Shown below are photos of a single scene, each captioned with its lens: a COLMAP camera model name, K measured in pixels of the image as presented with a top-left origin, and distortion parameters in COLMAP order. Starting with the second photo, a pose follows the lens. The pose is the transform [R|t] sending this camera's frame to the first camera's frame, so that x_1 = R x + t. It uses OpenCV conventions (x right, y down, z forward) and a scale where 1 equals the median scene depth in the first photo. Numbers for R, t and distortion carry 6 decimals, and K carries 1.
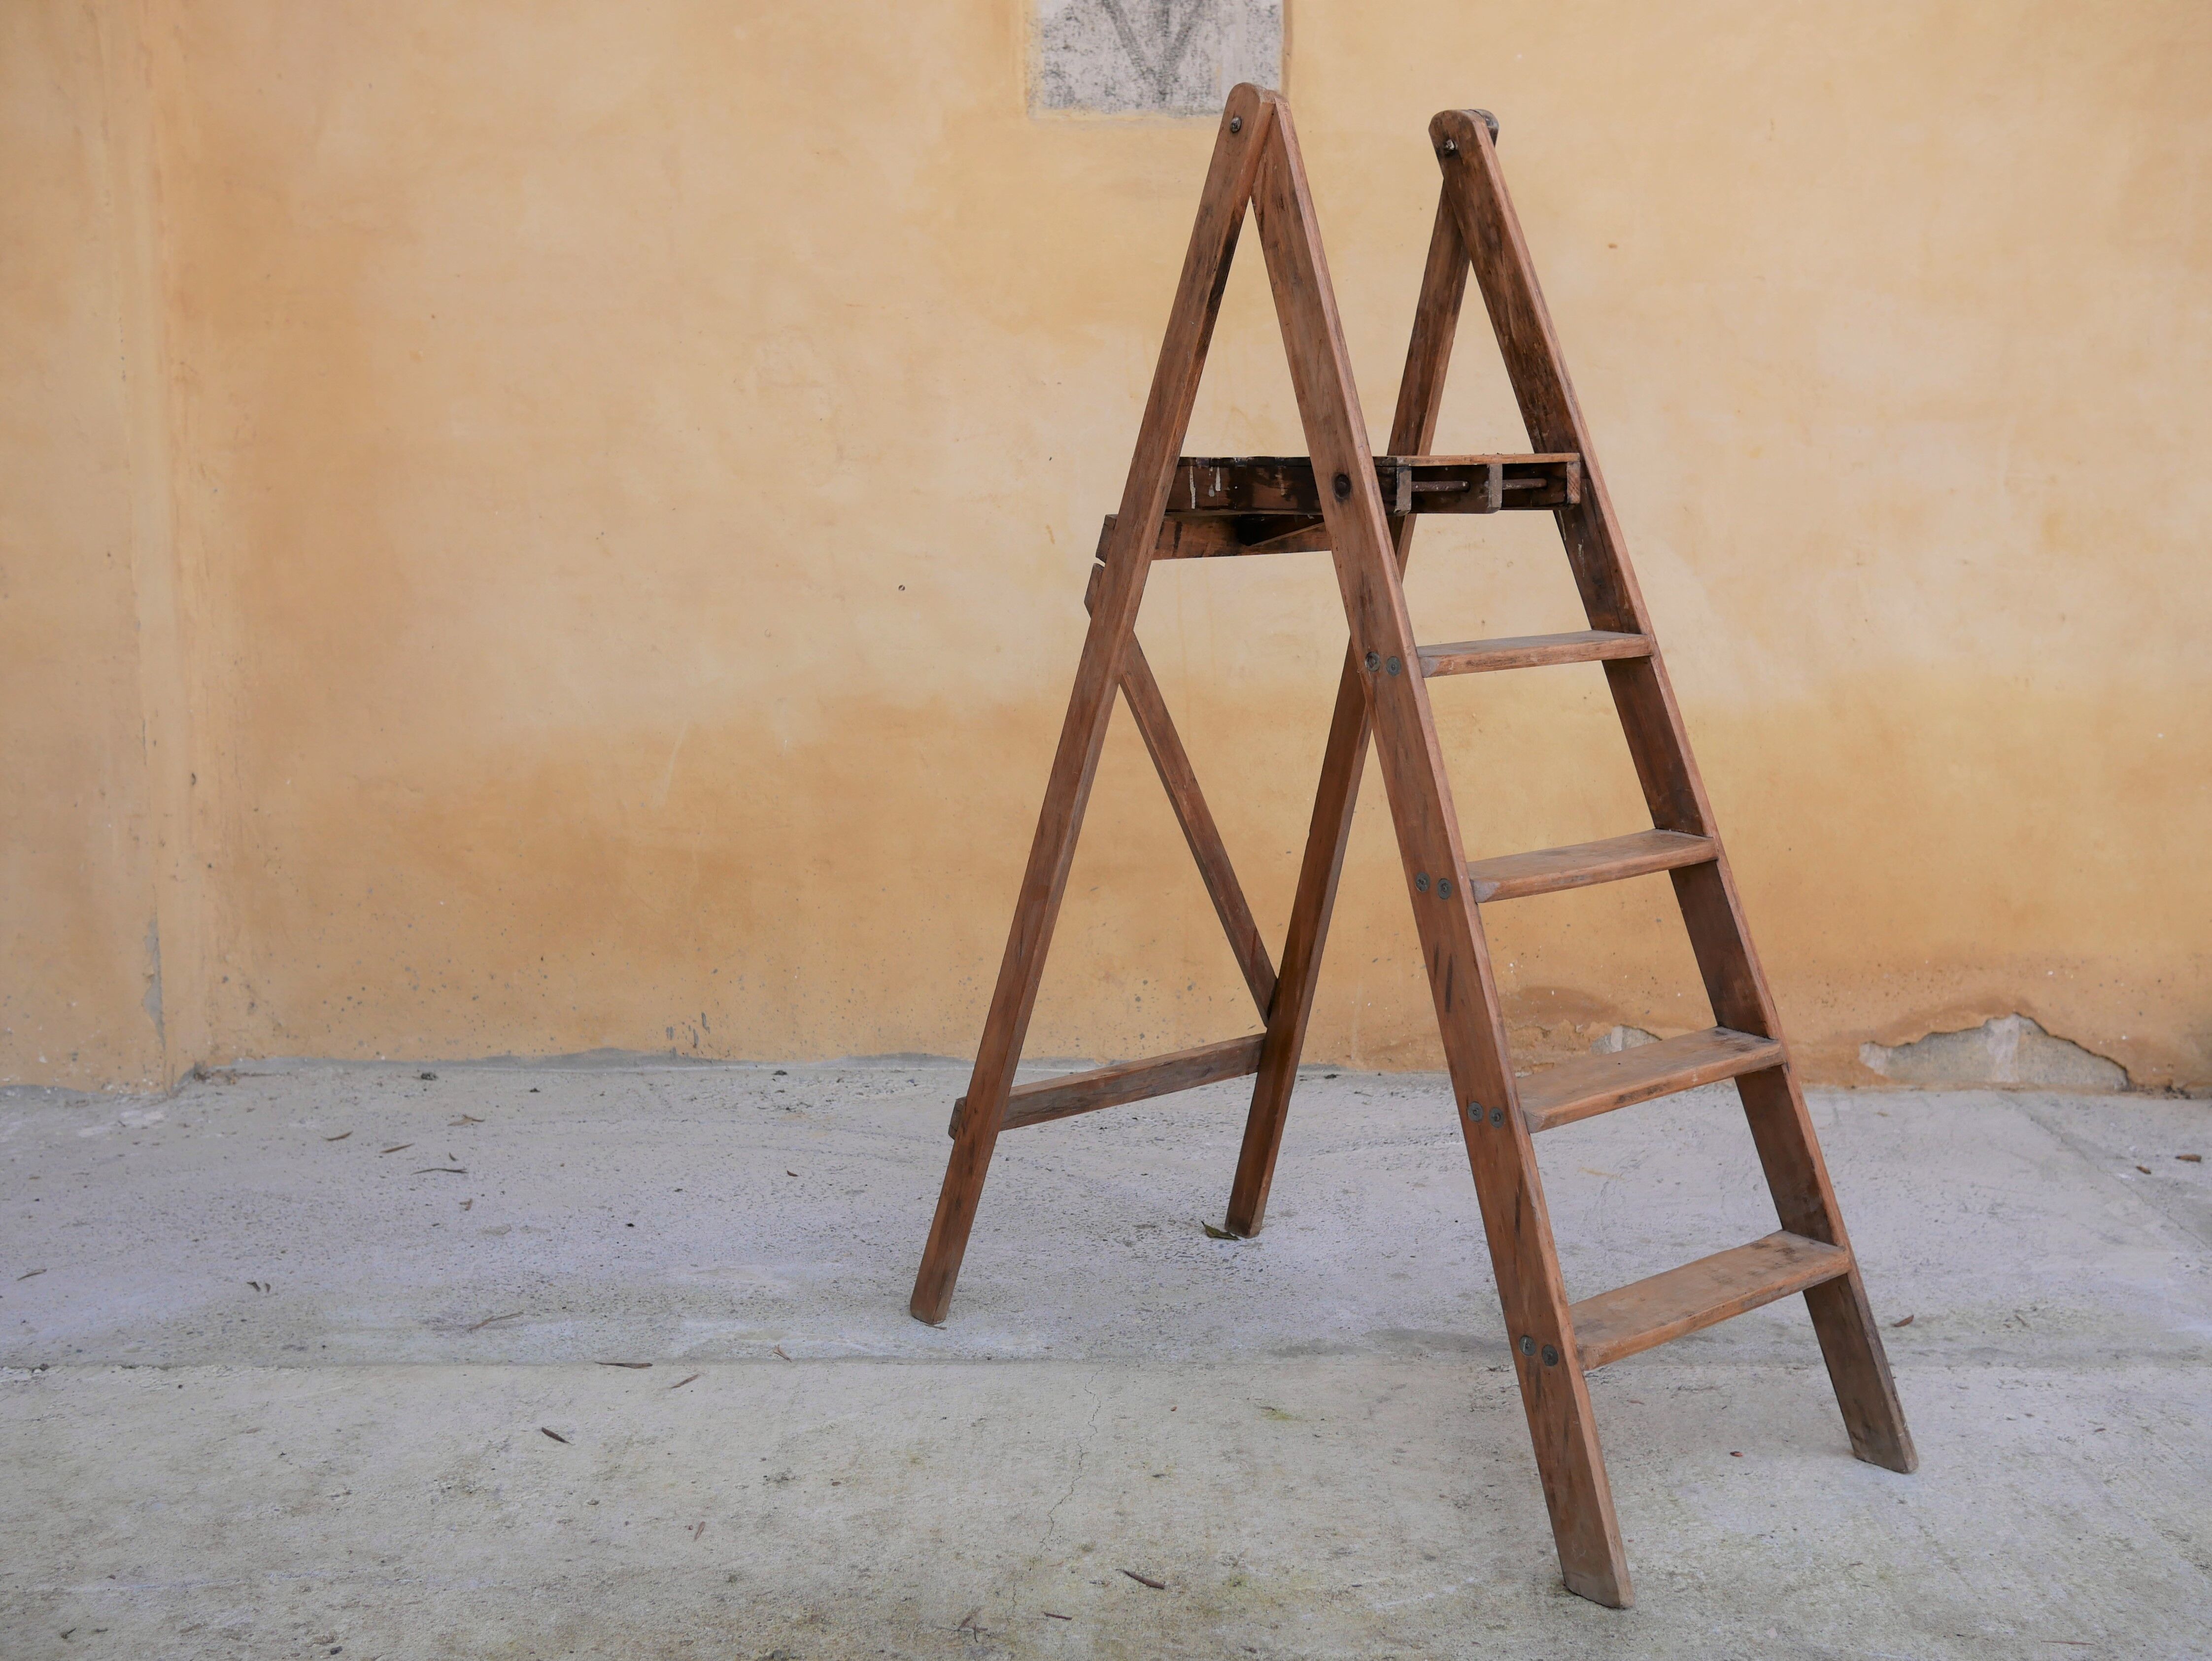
lens RADIAL K [[2555.4, 0, 1104.2], [0, 2555.4, 825.6], [0, 0, 1]] dist [-0.013591, 0.000000]
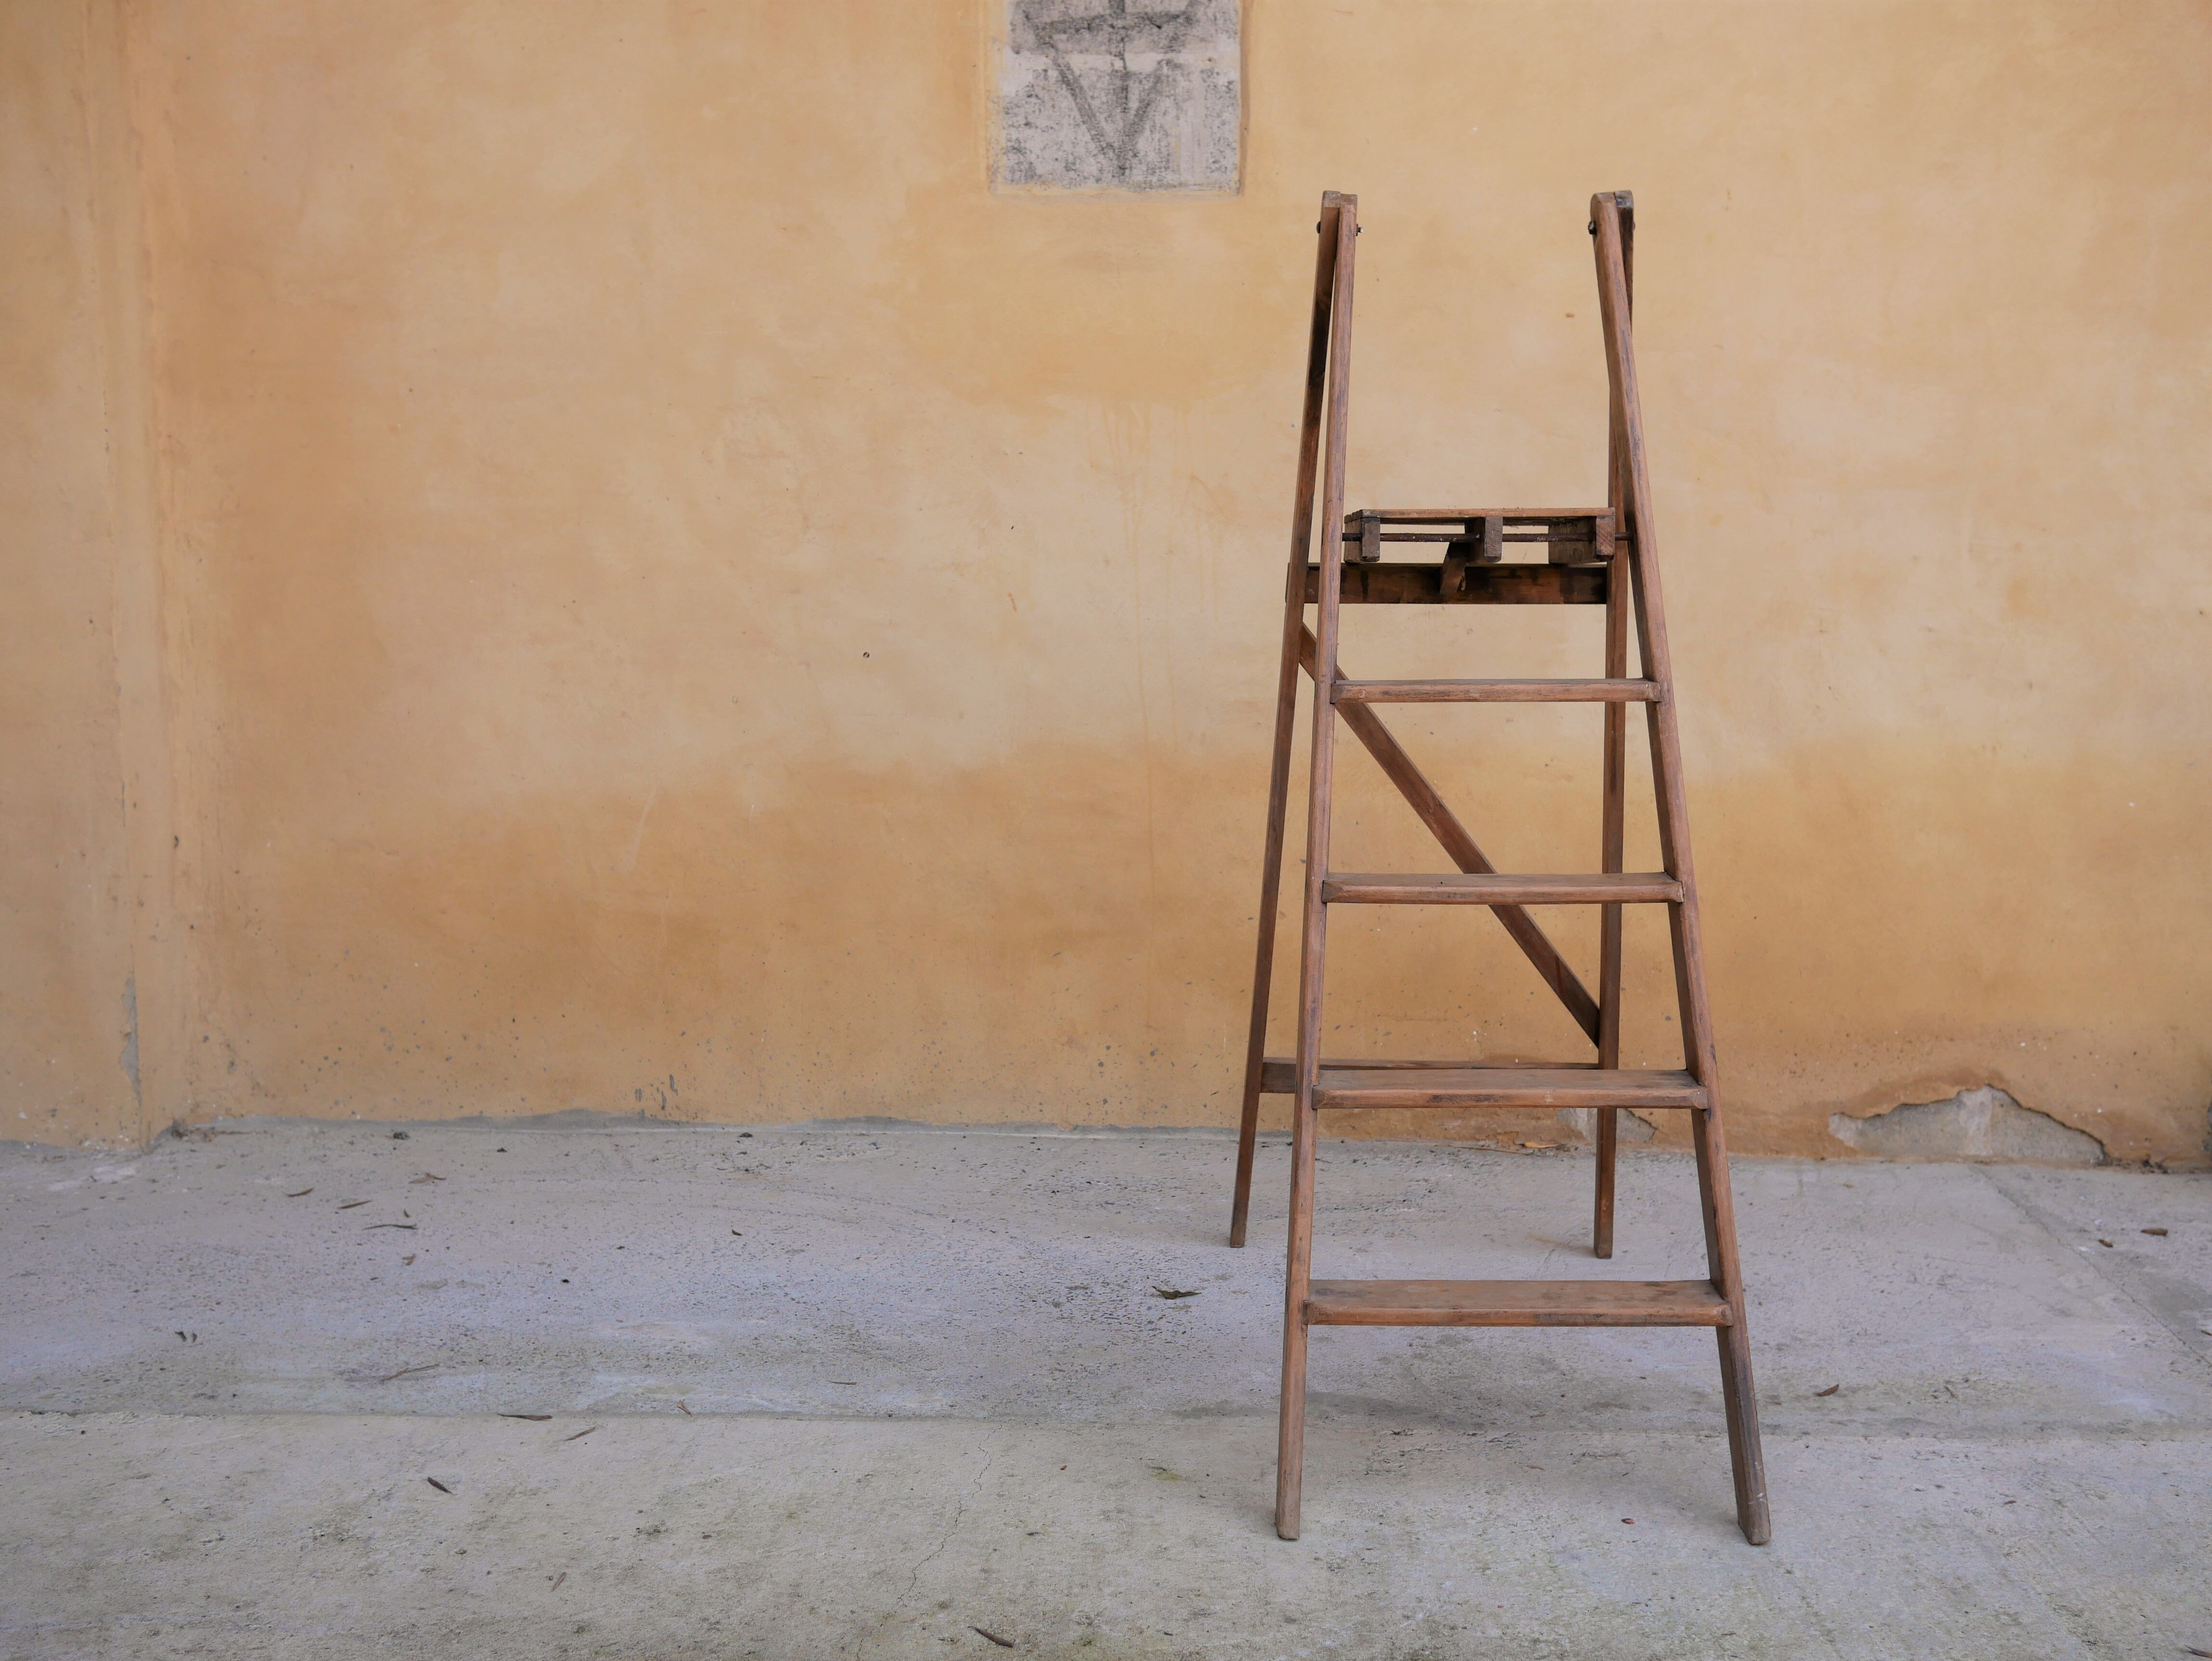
lens RADIAL K [[2497.1, 0, 1107.9], [0, 2497.1, 831.2], [0, 0, 1]] dist [-0.011499, 0.000000]
pose [[0.999158, 0.003244, -0.040890, 0.058915], [-0.004651, 0.999398, -0.034374, 0.010633], [0.040754, 0.034535, 0.998572, 0.018636]]
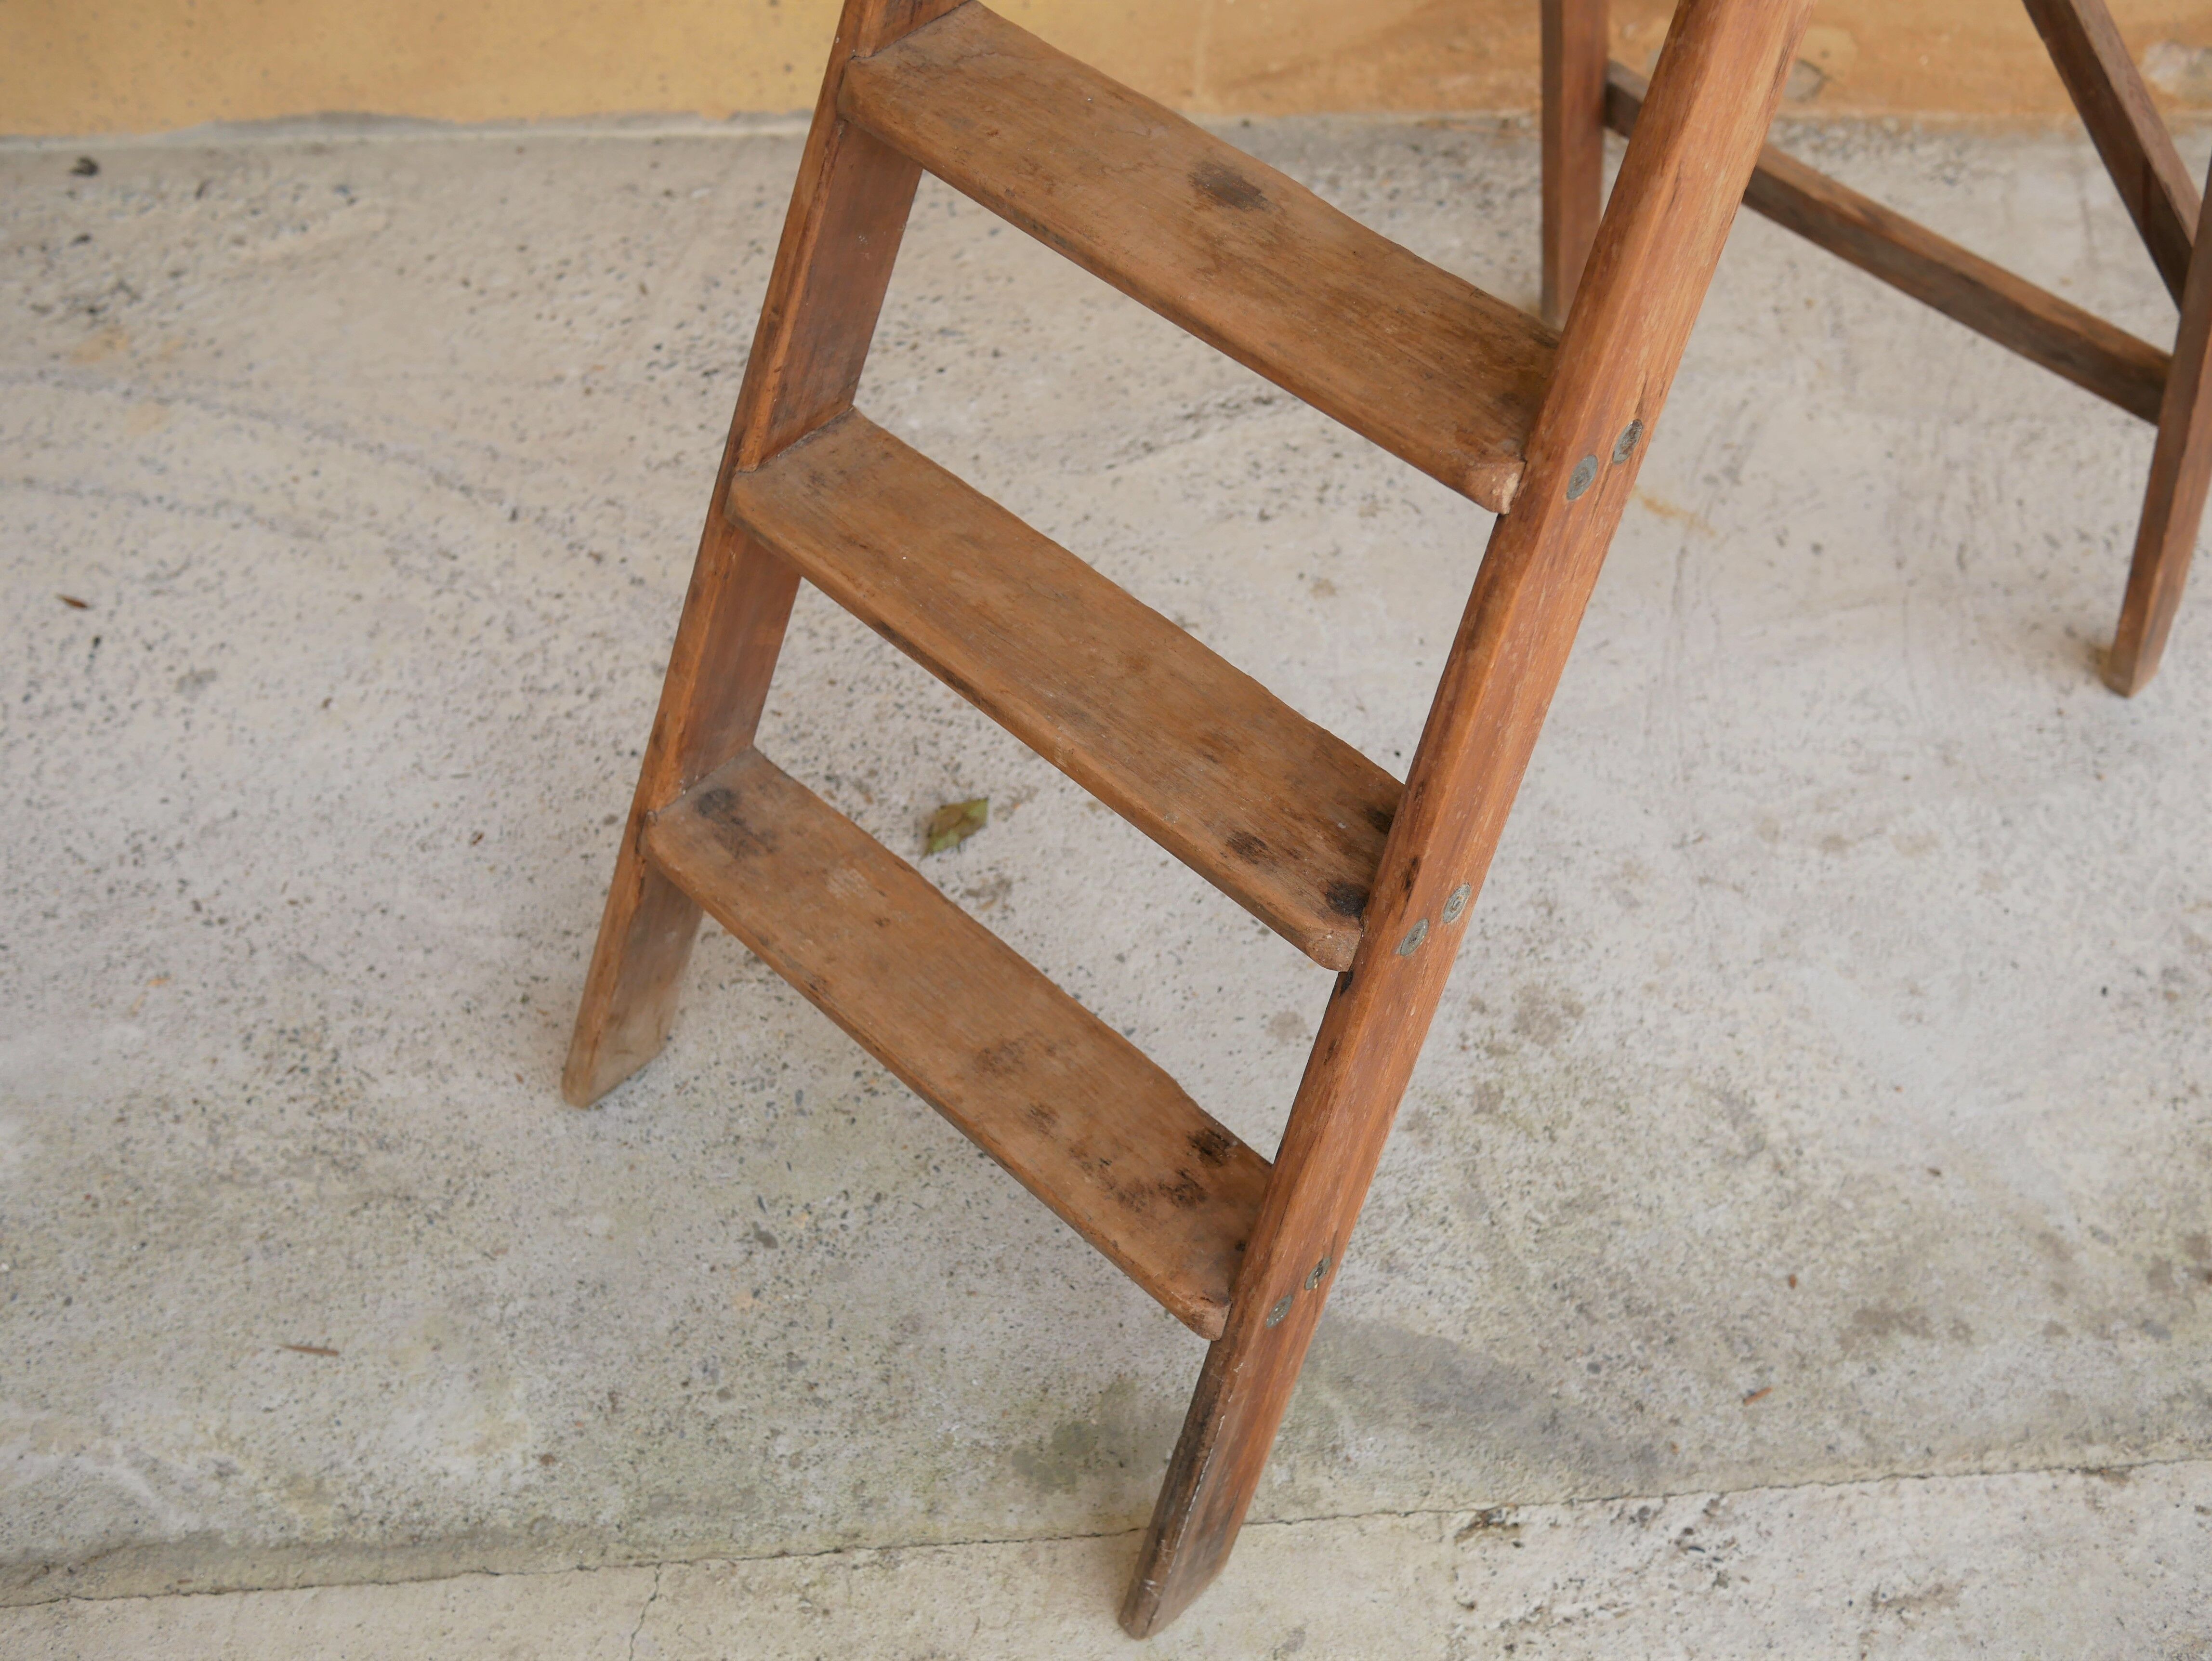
lens RADIAL K [[2497.1, 0, 1104.1], [0, 2497.1, 828.4], [0, 0, 1]] dist [-0.011499, 0.000000]
pose [[0.997379, -0.046273, 0.055625, 0.045717], [-0.002019, 0.750671, 0.660673, -0.141716], [-0.072327, -0.659053, 0.748610, 0.551216]]
